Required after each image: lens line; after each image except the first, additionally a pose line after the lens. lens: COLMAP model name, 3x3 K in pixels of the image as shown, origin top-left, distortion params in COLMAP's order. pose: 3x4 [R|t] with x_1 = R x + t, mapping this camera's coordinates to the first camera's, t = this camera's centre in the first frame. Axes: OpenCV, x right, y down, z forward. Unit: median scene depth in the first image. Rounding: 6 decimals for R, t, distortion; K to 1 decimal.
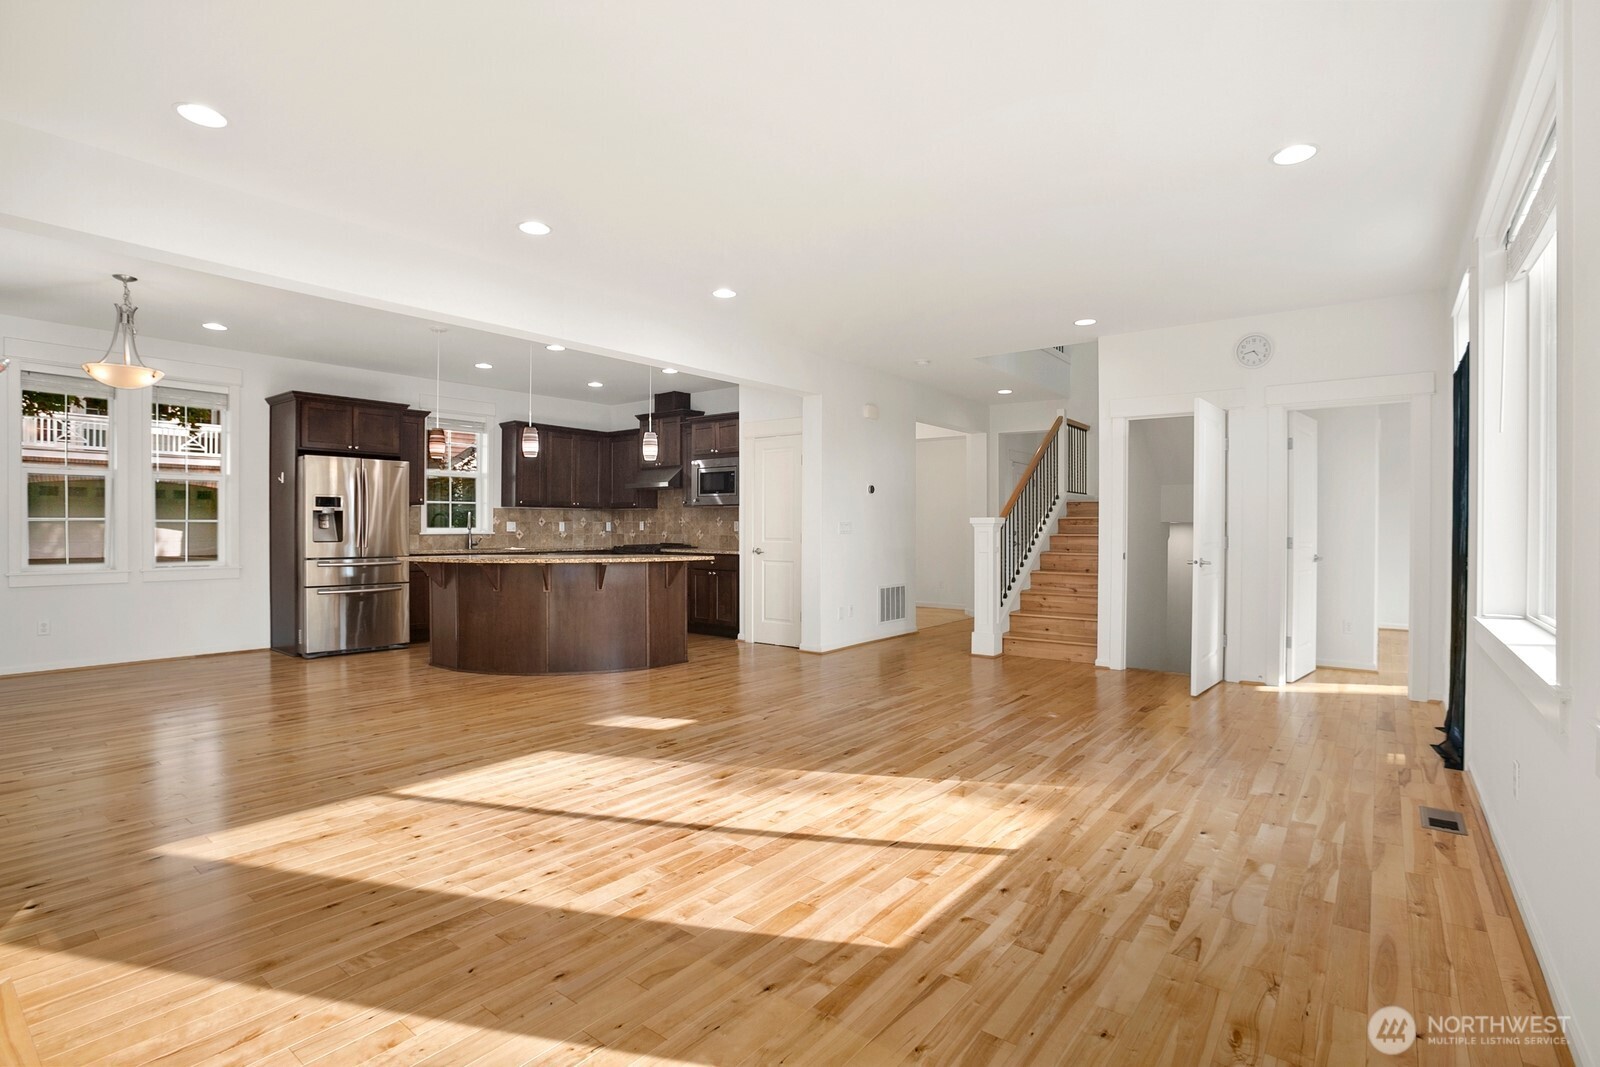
lens RADIAL K [[784.2, 0, 787.7], [0, 784.2, 528.5], [0, 0, 1]] dist [-0.045032, 0.004864]
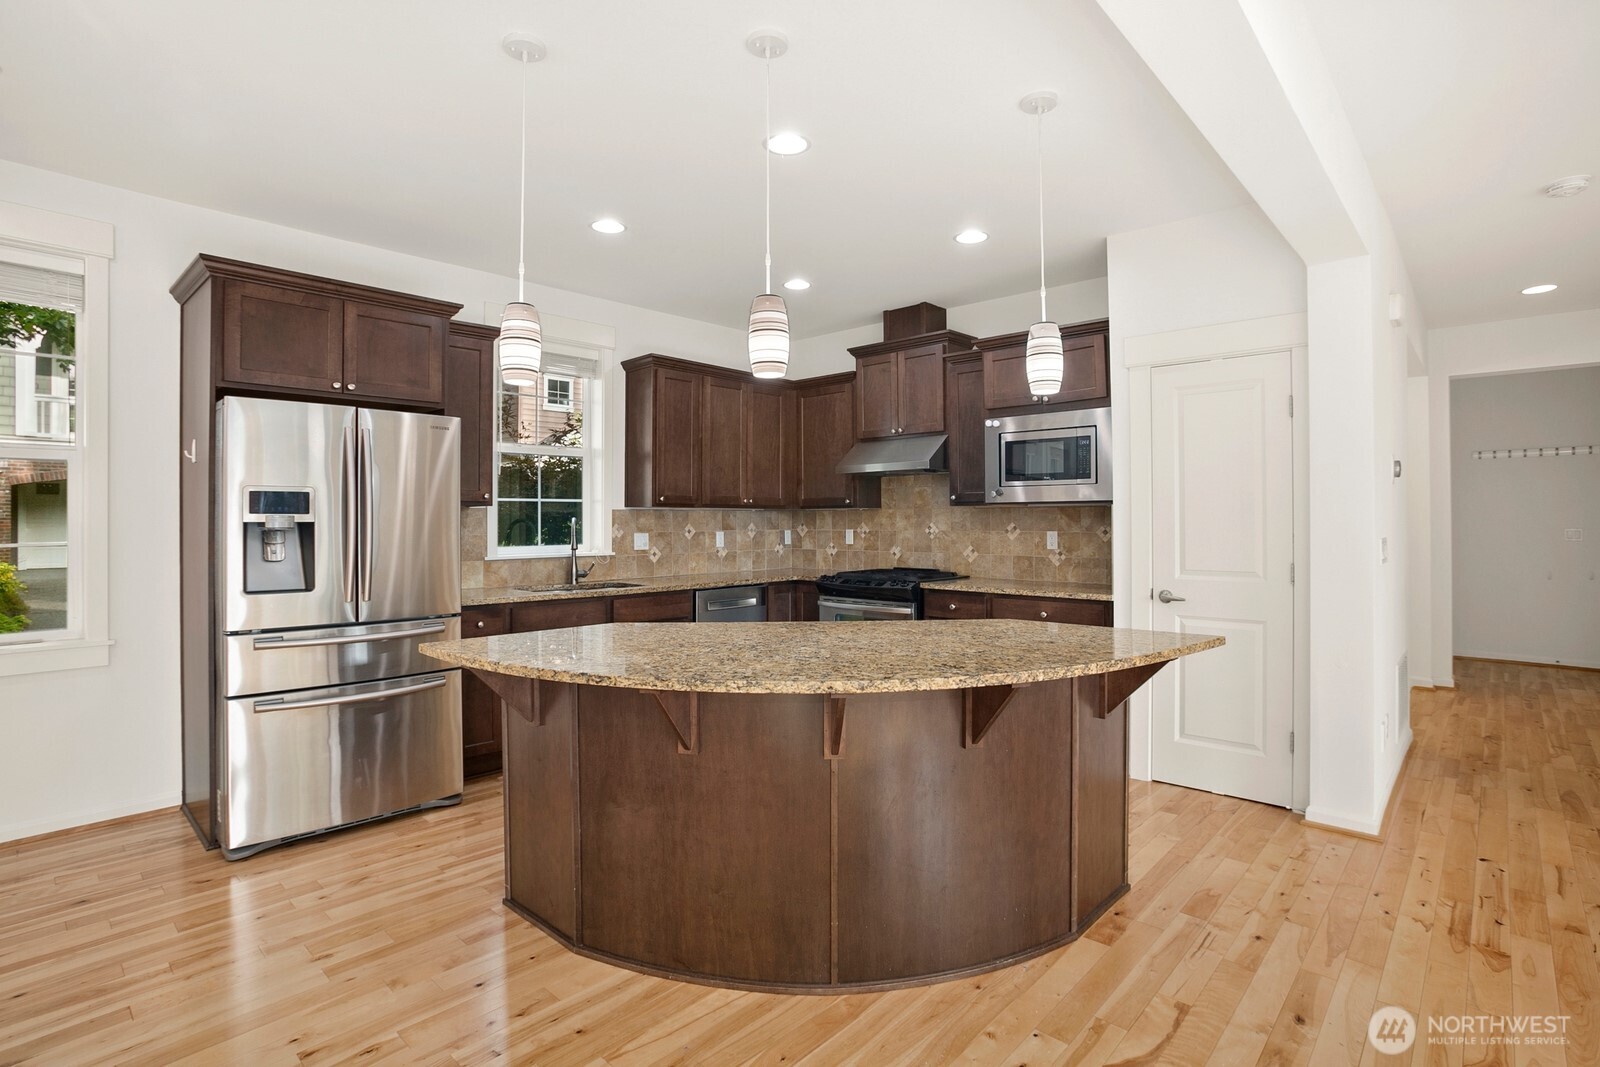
lens RADIAL K [[784.2, 0, 798.9], [0, 784.2, 520.1], [0, 0, 1]] dist [-0.045032, 0.004864]
pose [[0.997305, -0.005882, -0.073132, -0.205874], [0.005712, 0.999980, -0.002525, -0.016697], [0.073145, 0.002101, 0.997319, 0.451723]]
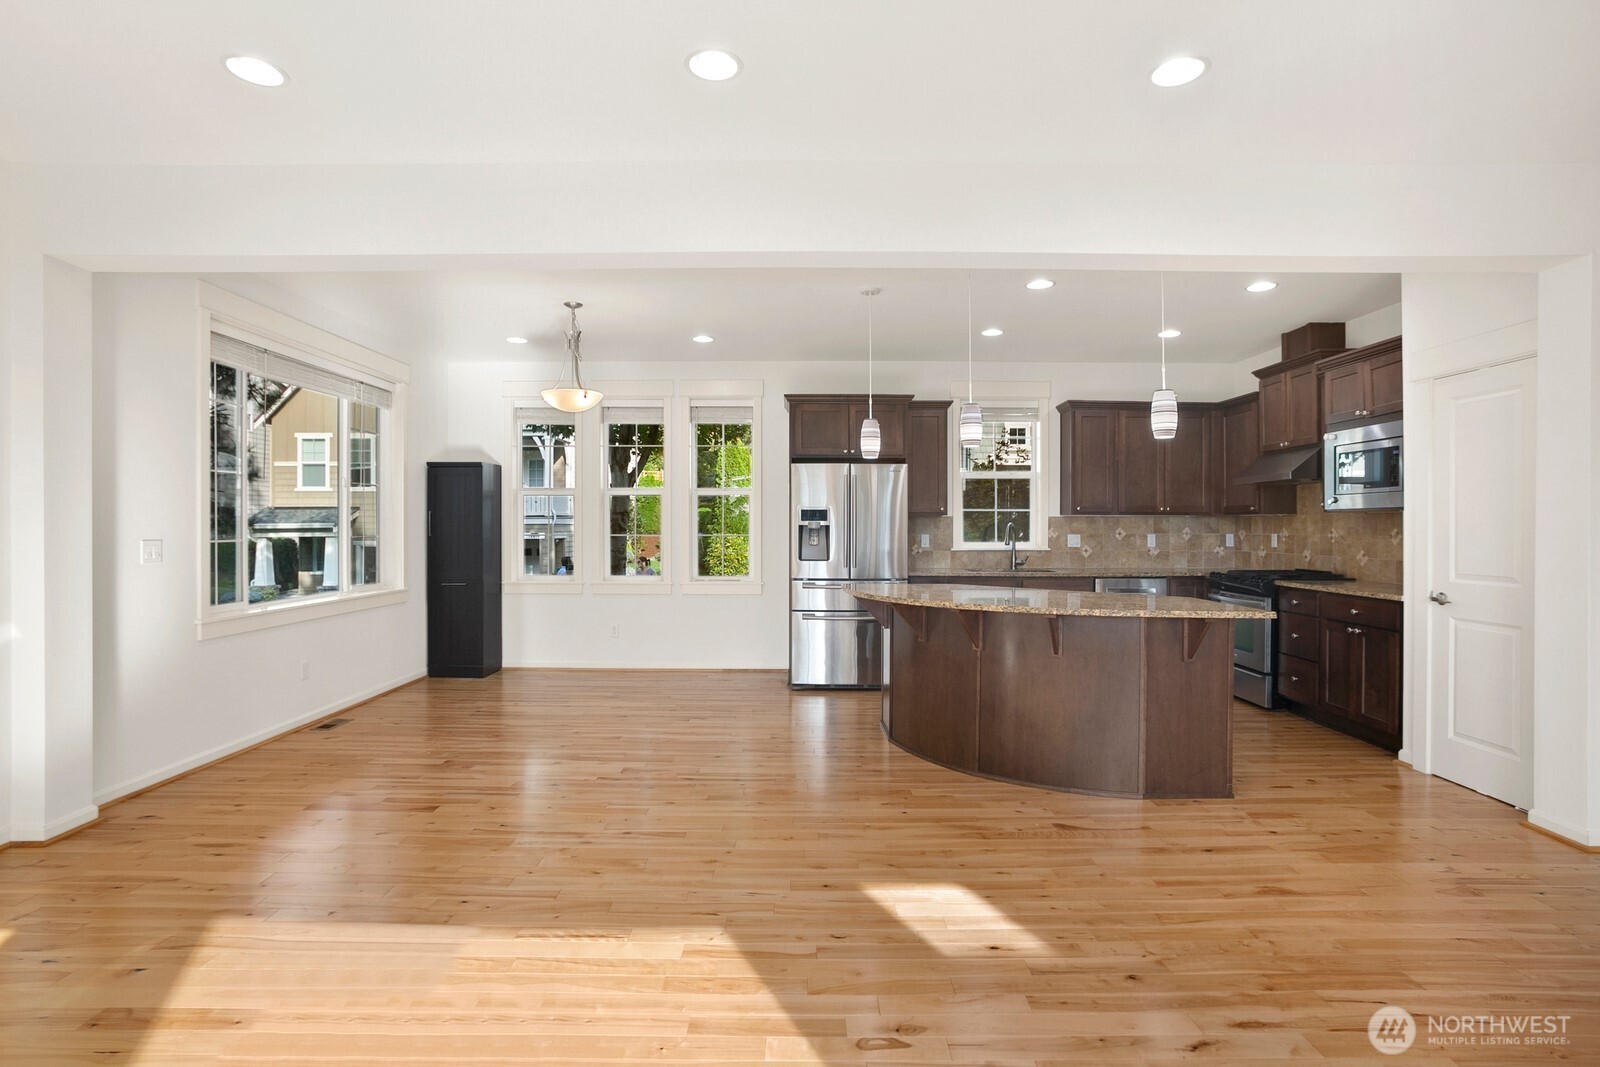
lens RADIAL K [[805.7, 0, 793.9], [0, 805.7, 521.5], [0, 0, 1]] dist [-0.031601, 0.003286]
pose [[0.624970, -0.006102, -0.780625, 0.090848], [-0.000412, 0.999967, -0.008146, -0.015245], [0.780648, 0.005413, 0.624947, 0.313334]]
